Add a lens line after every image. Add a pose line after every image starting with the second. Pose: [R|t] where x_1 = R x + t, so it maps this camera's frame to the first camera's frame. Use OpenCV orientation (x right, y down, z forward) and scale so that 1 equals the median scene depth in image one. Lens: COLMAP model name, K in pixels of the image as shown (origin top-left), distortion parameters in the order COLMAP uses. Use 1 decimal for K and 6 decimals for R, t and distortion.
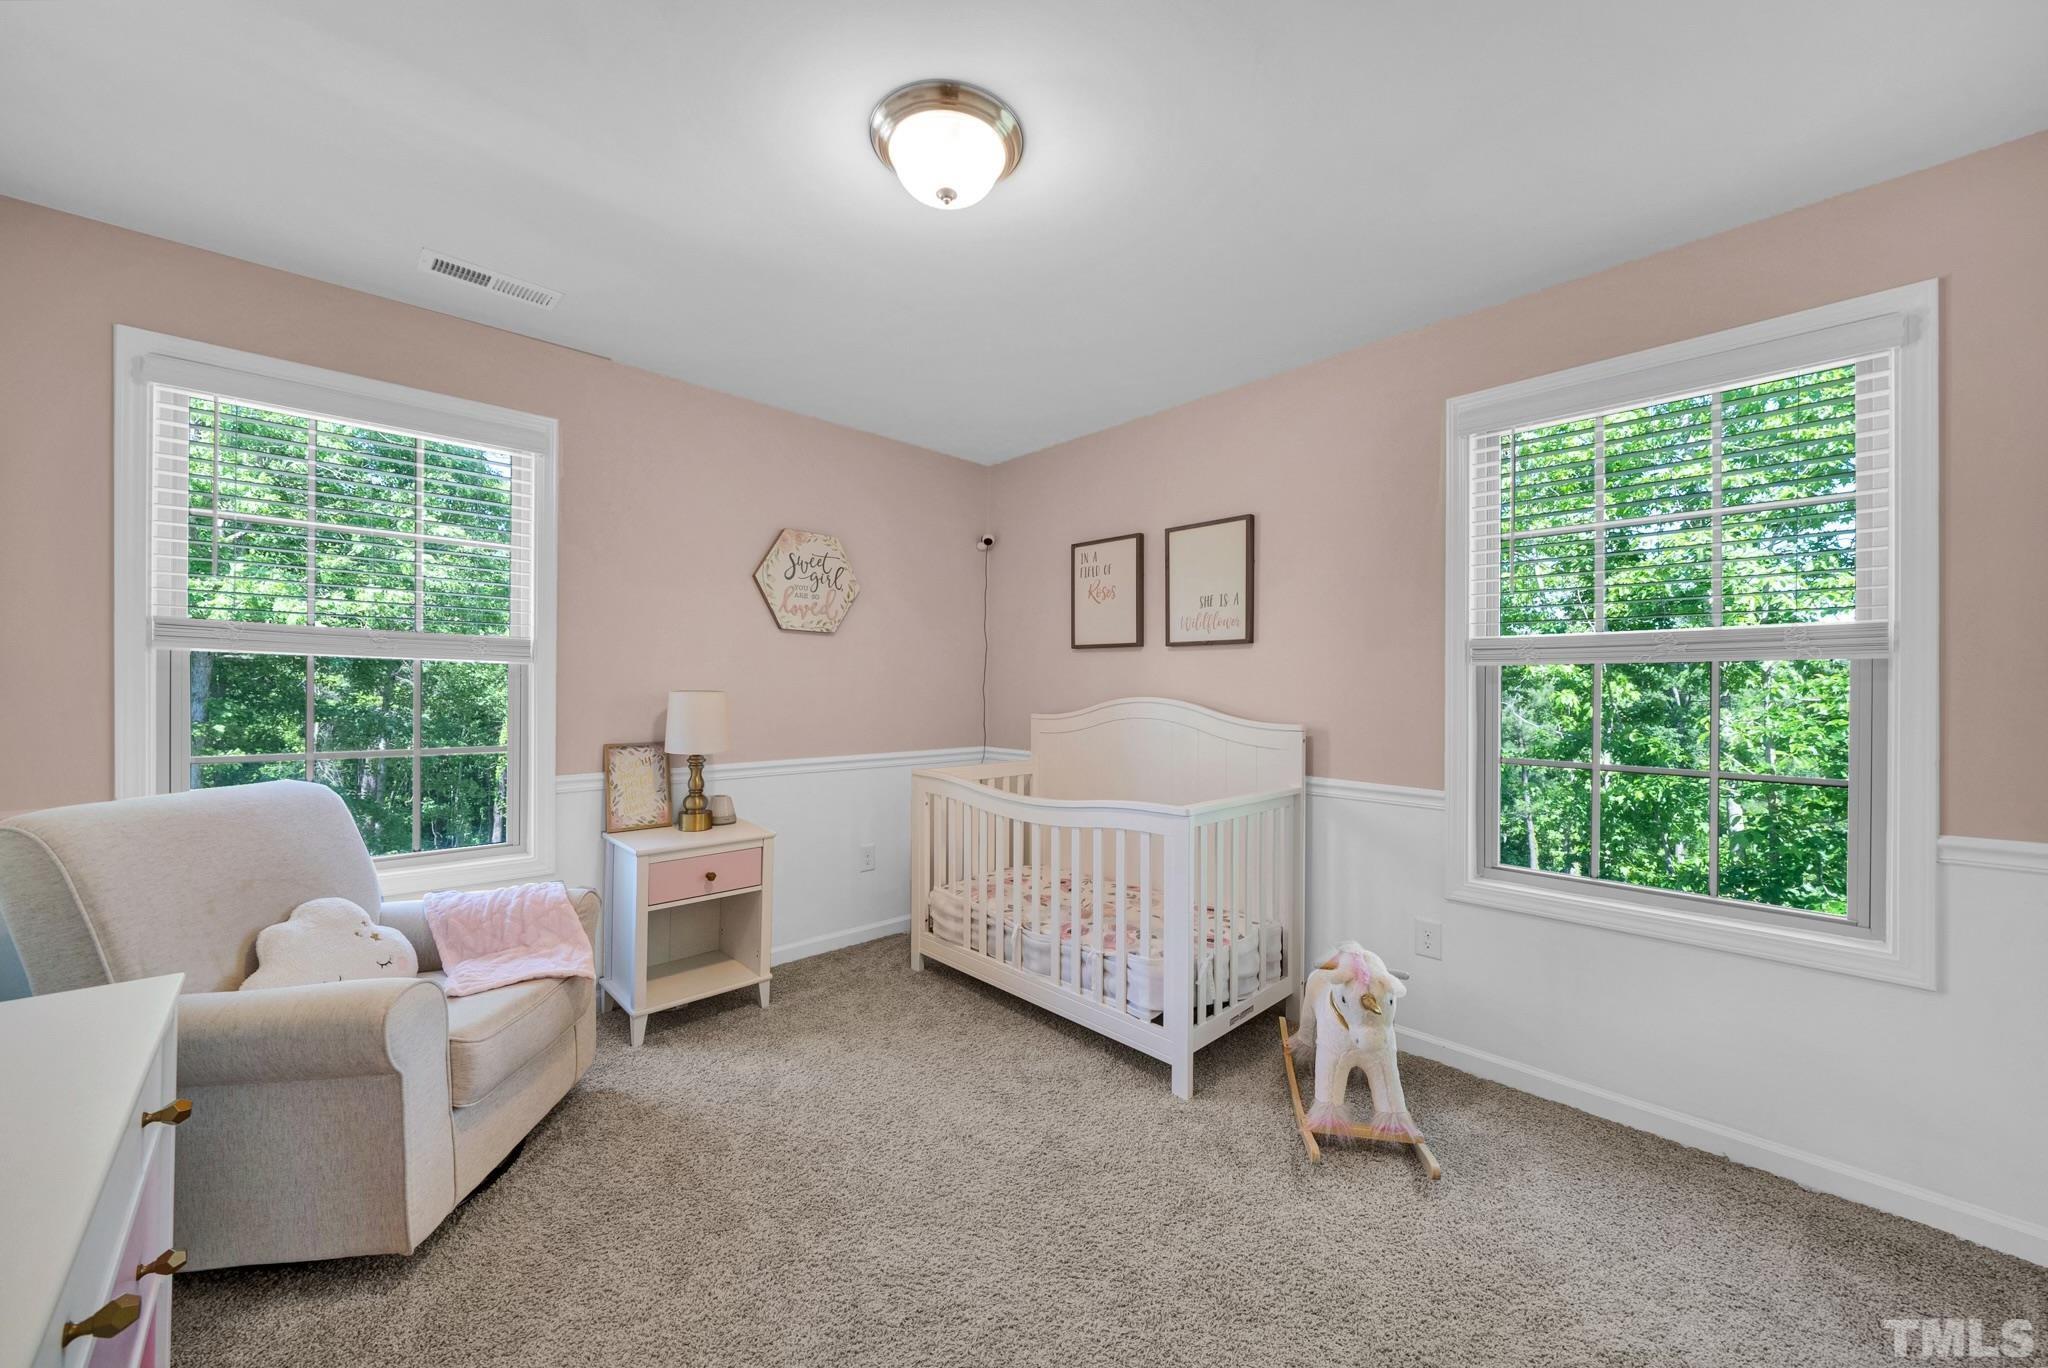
lens RADIAL K [[764.3, 0, 1004.9], [0, 764.3, 685.9], [0, 0, 1]] dist [-0.001922, -0.000431]
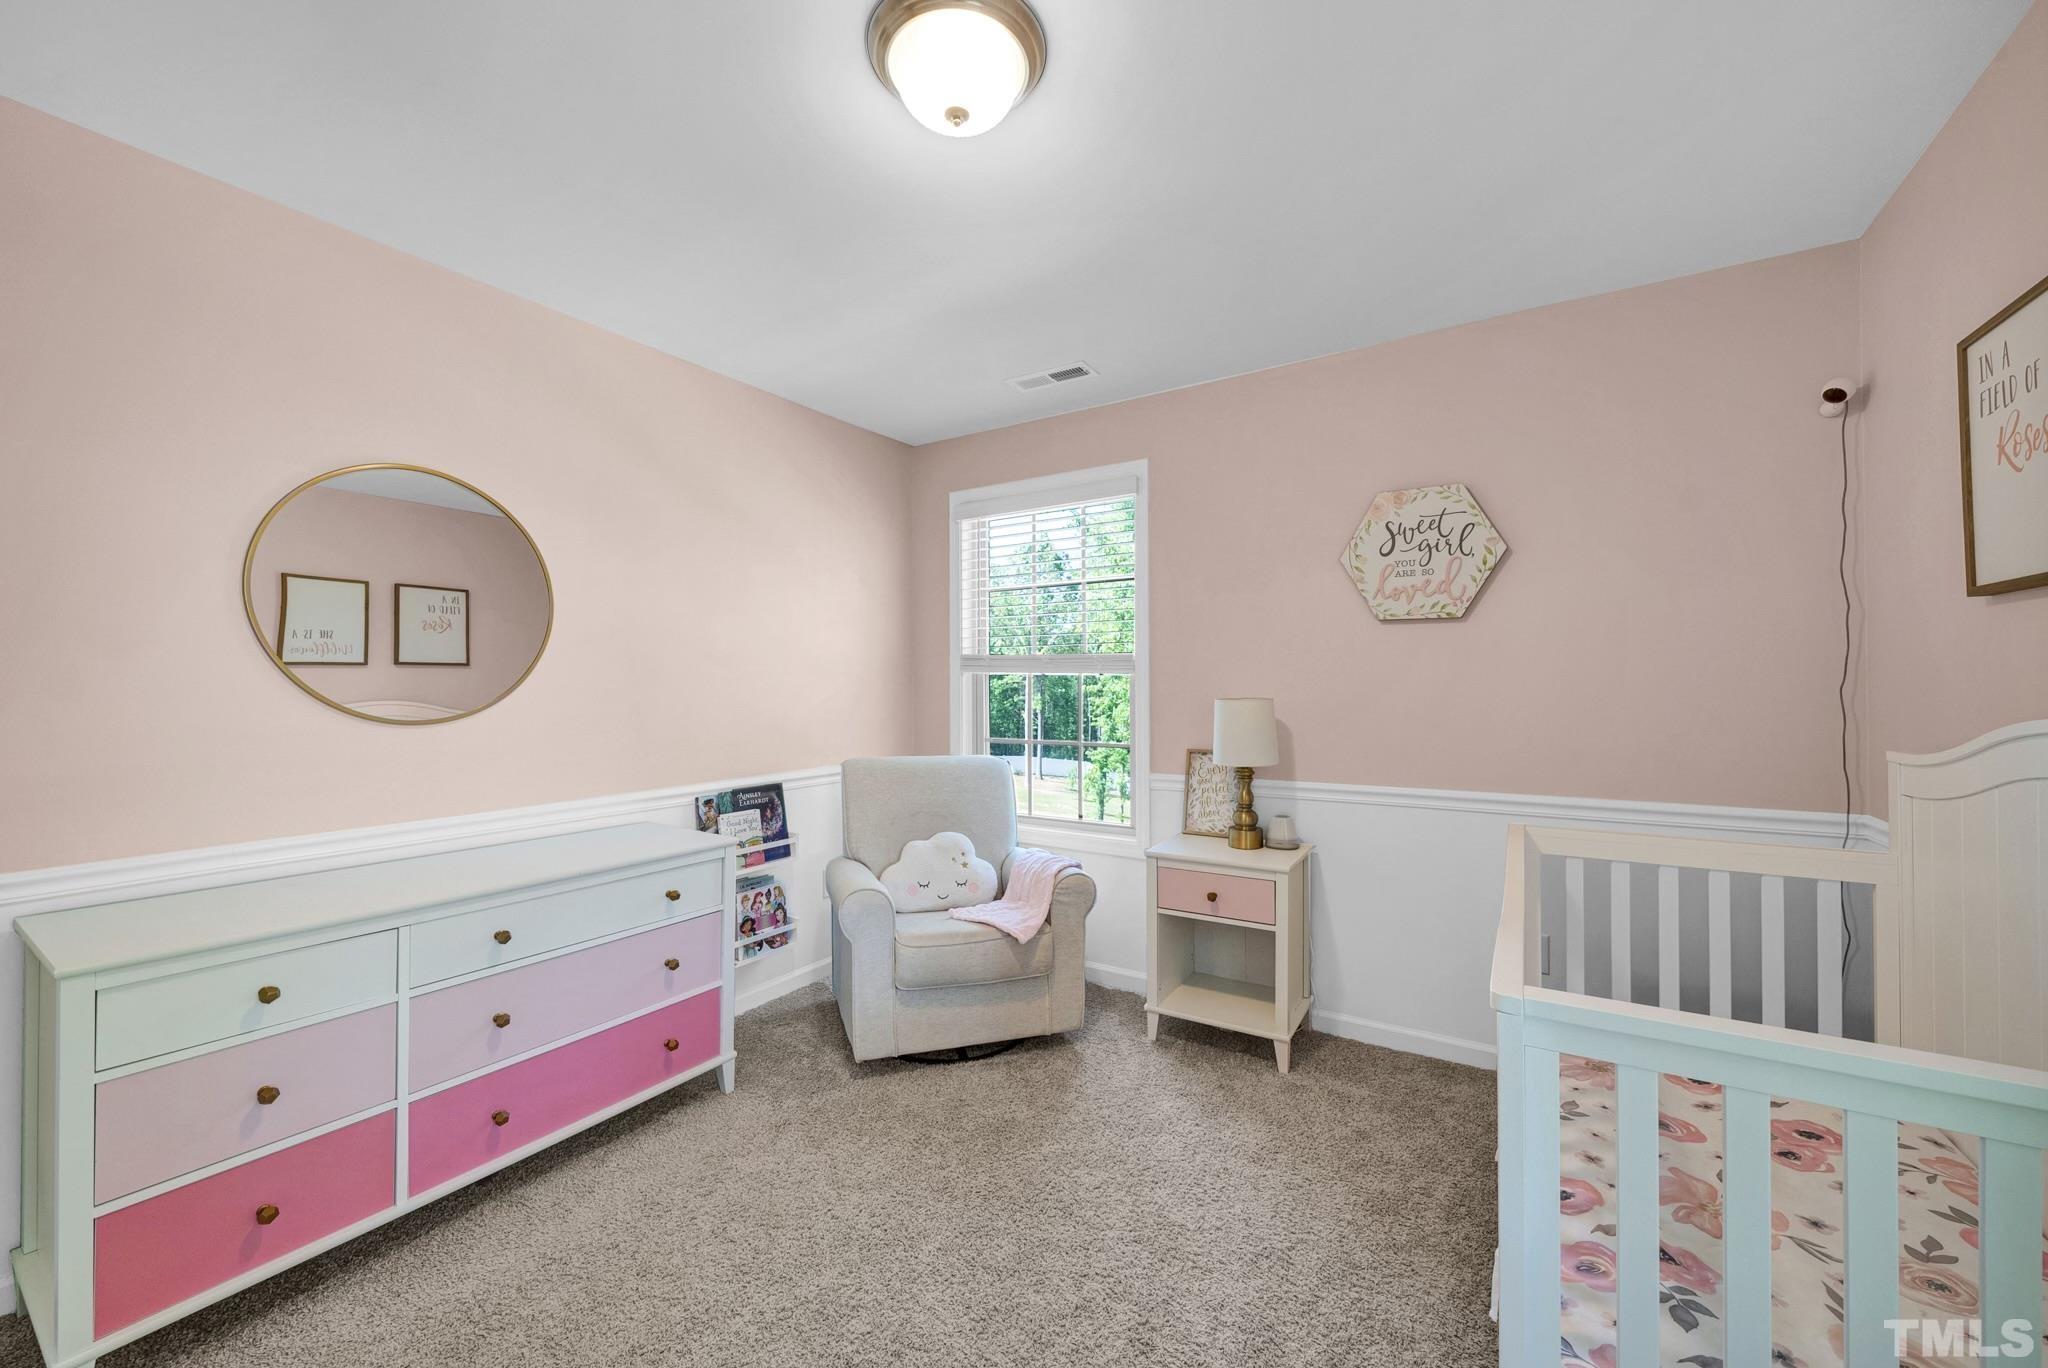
lens RADIAL K [[764.3, 0, 1004.9], [0, 764.3, 685.9], [0, 0, 1]] dist [-0.001922, -0.000431]
pose [[0.245491, -0.013952, -0.969299, 0.429297], [0.004909, 0.999901, -0.013149, 0.002311], [0.969386, -0.001530, 0.245535, 0.487408]]
